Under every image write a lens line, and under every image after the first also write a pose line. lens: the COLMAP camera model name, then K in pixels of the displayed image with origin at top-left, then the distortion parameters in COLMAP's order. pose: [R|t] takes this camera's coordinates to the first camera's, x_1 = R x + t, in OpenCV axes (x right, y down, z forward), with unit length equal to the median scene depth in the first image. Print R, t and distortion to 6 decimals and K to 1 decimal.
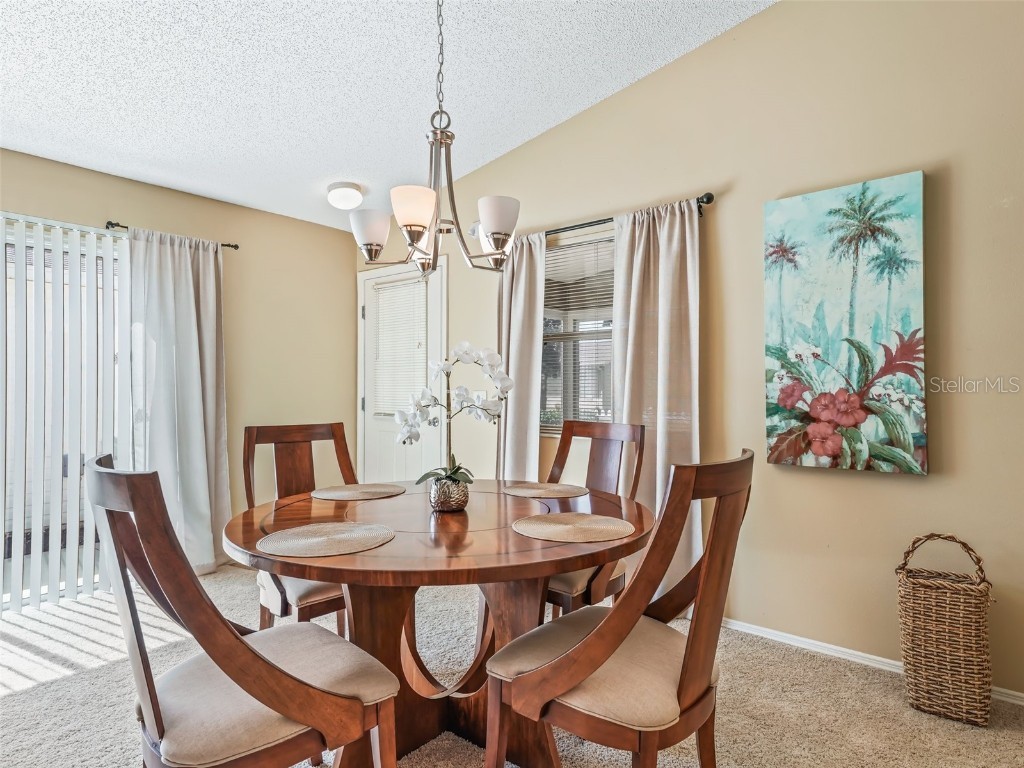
lens RADIAL K [[607.0, 0, 511.0], [0, 607.0, 379.6], [0, 0, 1]] dist [0.034592, 0.000413]
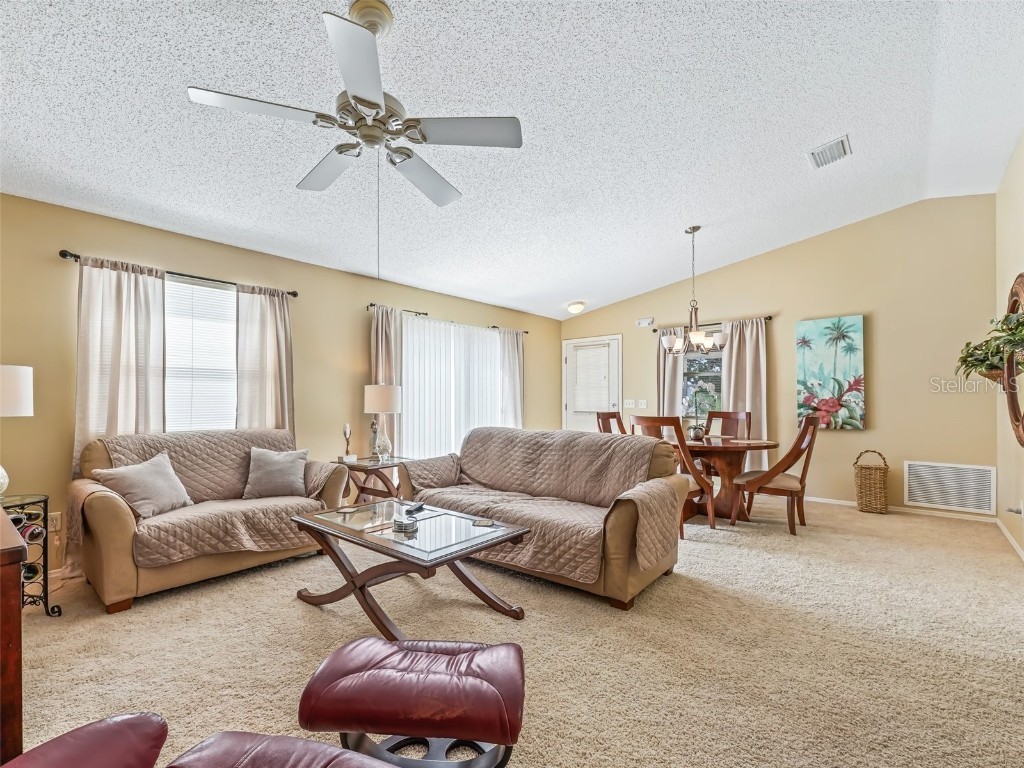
lens RADIAL K [[466.9, 0, 500.5], [0, 466.9, 395.4], [0, 0, 1]] dist [0.000014, 0.000032]
pose [[0.999751, -0.000125, -0.022296, -0.800652], [0.000100, 0.999999, -0.001105, 0.008773], [0.022296, 0.001102, 0.999751, -0.984535]]
